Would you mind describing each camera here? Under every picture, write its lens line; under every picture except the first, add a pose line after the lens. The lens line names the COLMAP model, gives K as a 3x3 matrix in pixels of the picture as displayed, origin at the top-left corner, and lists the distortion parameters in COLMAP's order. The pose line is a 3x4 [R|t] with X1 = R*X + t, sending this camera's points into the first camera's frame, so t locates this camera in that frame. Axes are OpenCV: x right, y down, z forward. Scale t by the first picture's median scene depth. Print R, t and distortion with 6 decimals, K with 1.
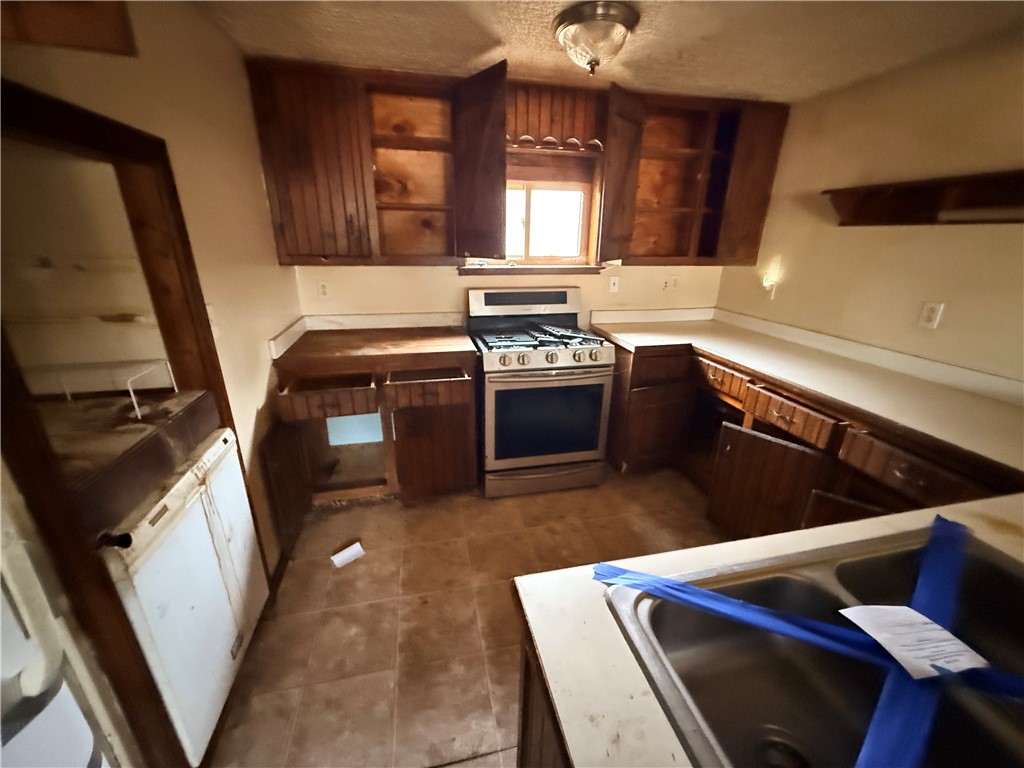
lens RADIAL K [[410.3, 0, 510.0], [0, 410.3, 380.0], [0, 0, 1]] dist [-0.000485, 0.000261]
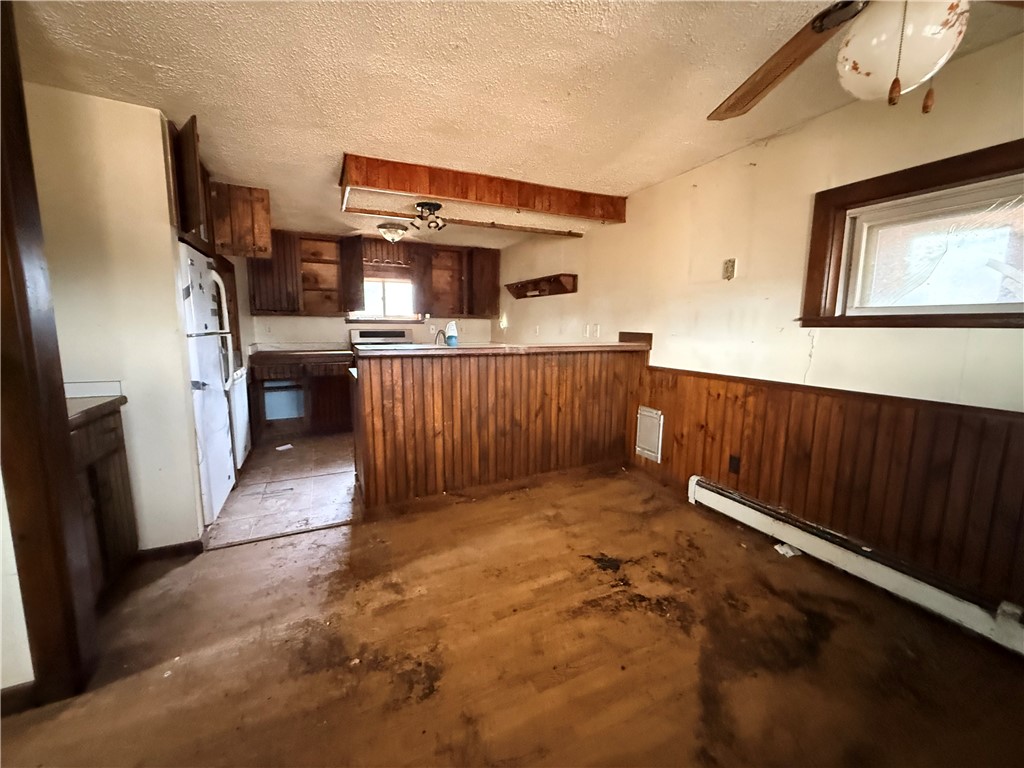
lens RADIAL K [[410.3, 0, 510.4], [0, 410.3, 384.7], [0, 0, 1]] dist [-0.000485, 0.000261]
pose [[0.976892, -0.033960, 0.211021, 0.240341], [0.074200, 0.979779, -0.185817, 0.497040], [-0.200443, 0.197181, 0.959657, -1.064289]]
